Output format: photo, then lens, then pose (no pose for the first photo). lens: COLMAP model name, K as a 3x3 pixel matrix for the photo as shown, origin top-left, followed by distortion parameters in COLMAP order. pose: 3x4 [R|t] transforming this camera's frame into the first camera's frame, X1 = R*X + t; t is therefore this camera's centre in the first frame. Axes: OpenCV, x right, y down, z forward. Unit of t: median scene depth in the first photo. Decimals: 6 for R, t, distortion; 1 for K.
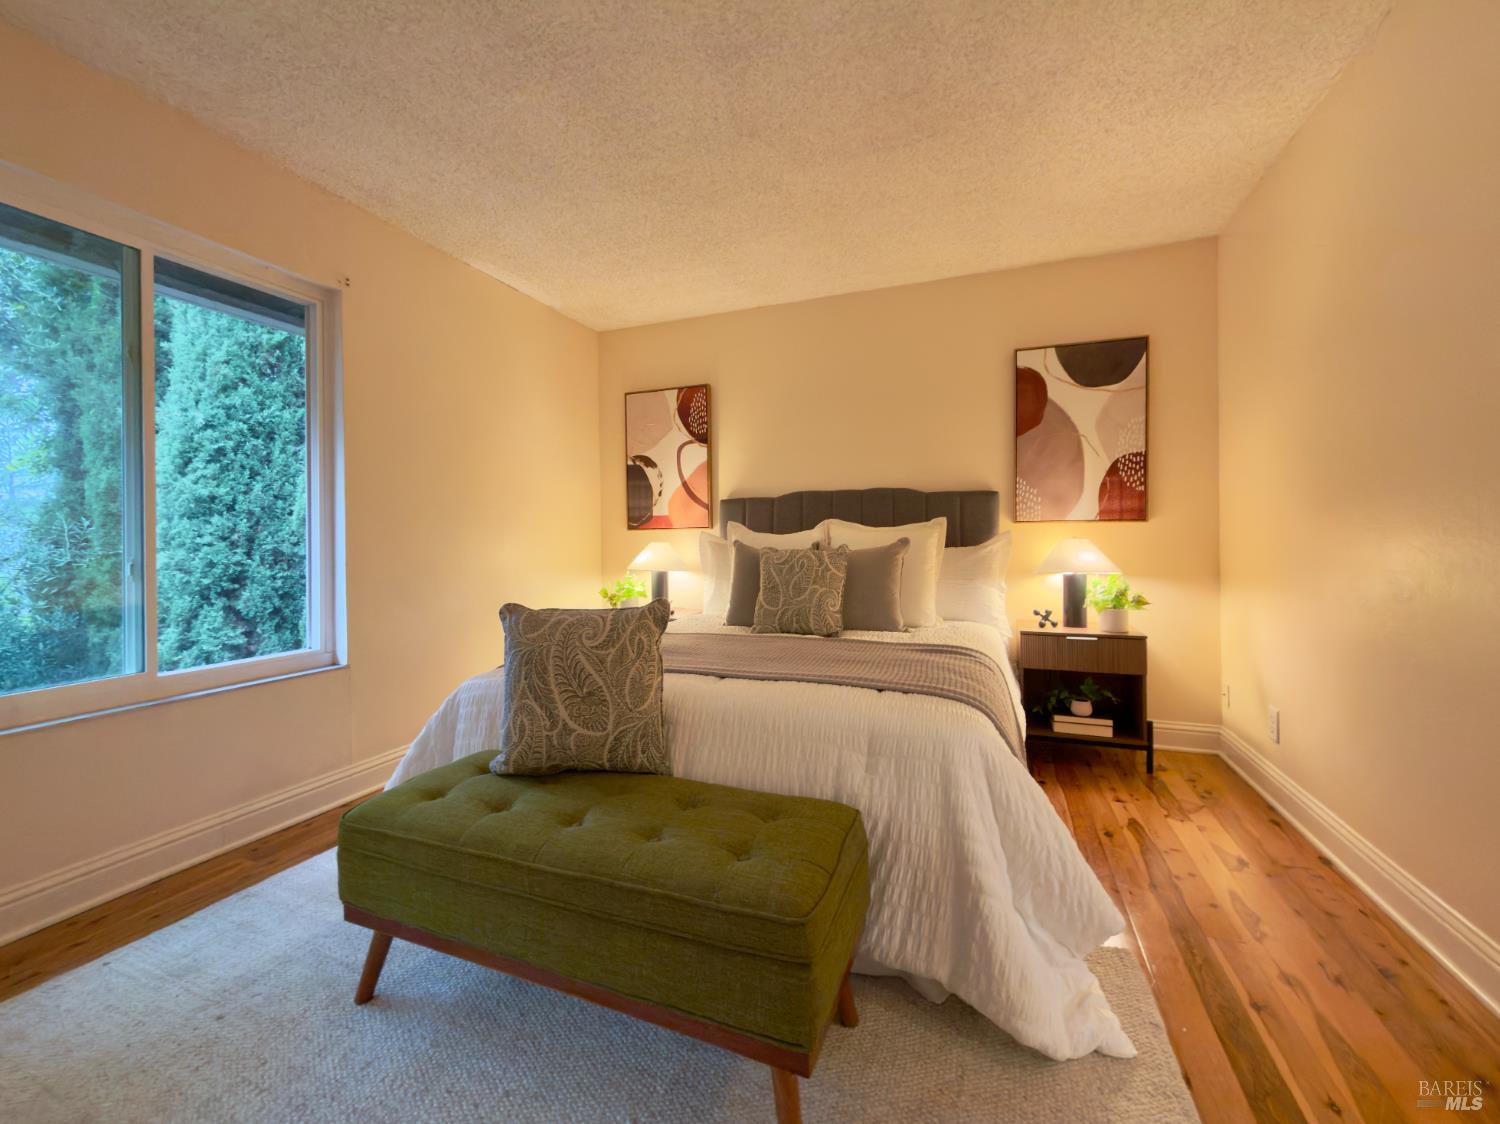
lens RADIAL K [[609.7, 0, 756.7], [0, 609.7, 552.9], [0, 0, 1]] dist [-0.000785, -0.000317]
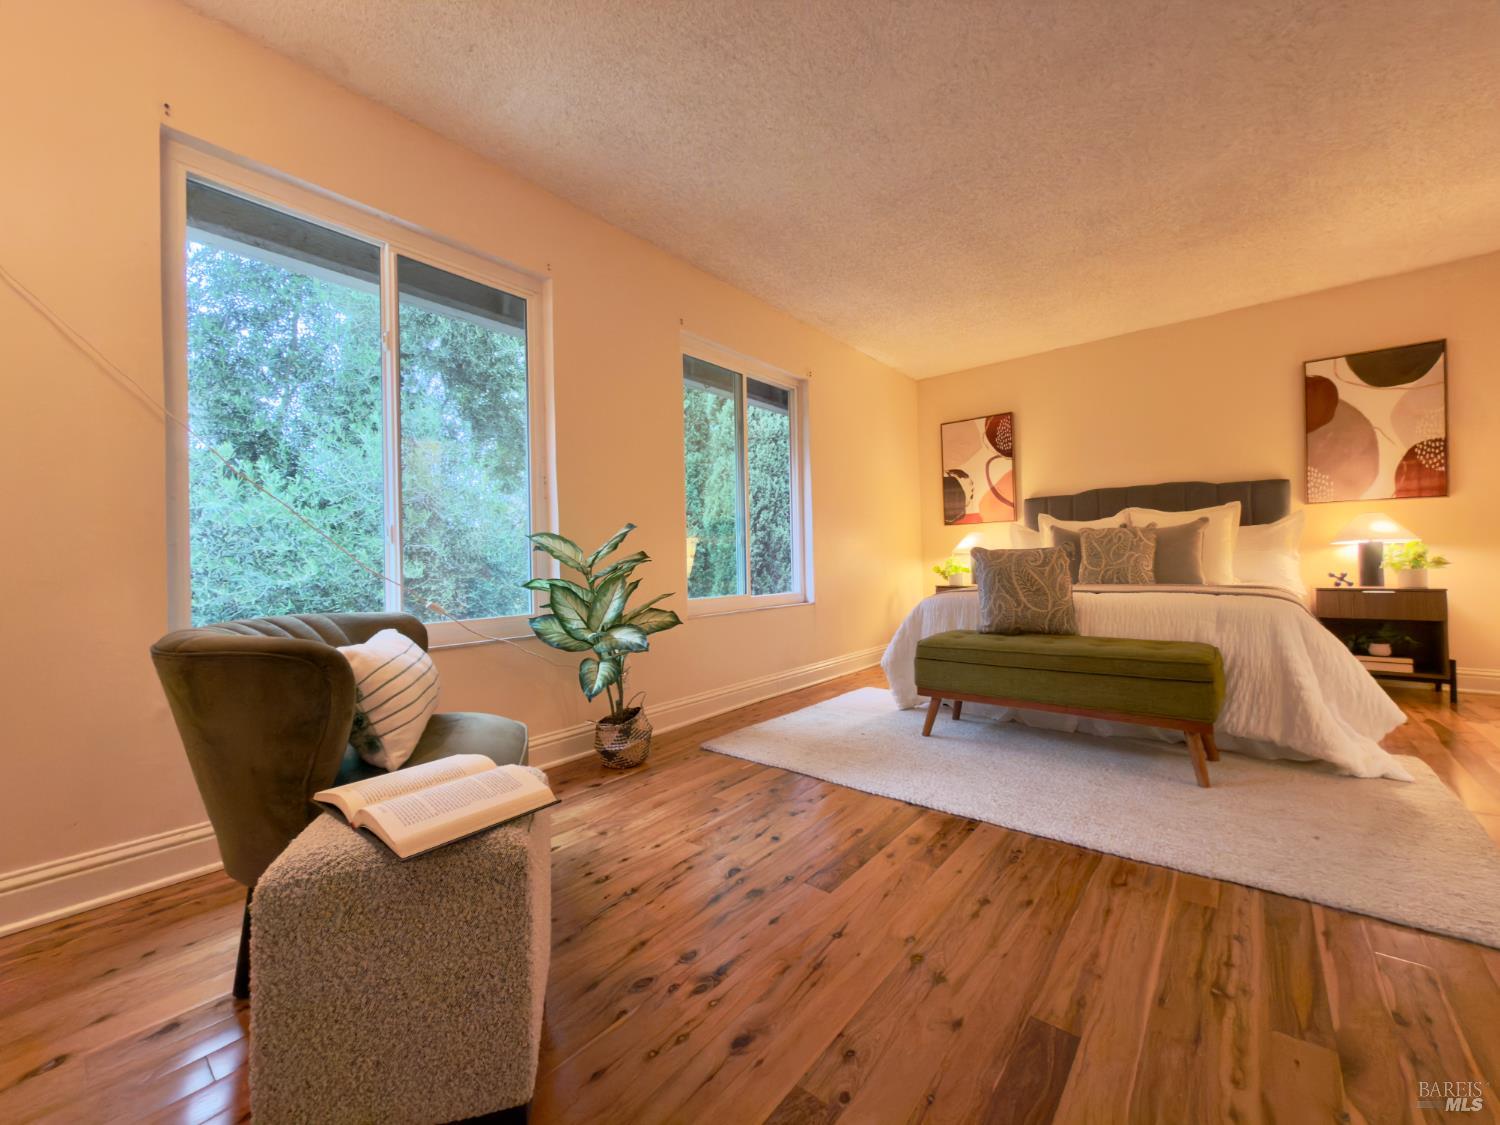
lens RADIAL K [[609.7, 0, 742.0], [0, 609.7, 563.2], [0, 0, 1]] dist [-0.000785, -0.000317]
pose [[0.946030, -0.011814, -0.323864, -0.272951], [0.005820, 0.999794, -0.019470, 0.093710], [0.324027, 0.016534, 0.945903, -0.558430]]
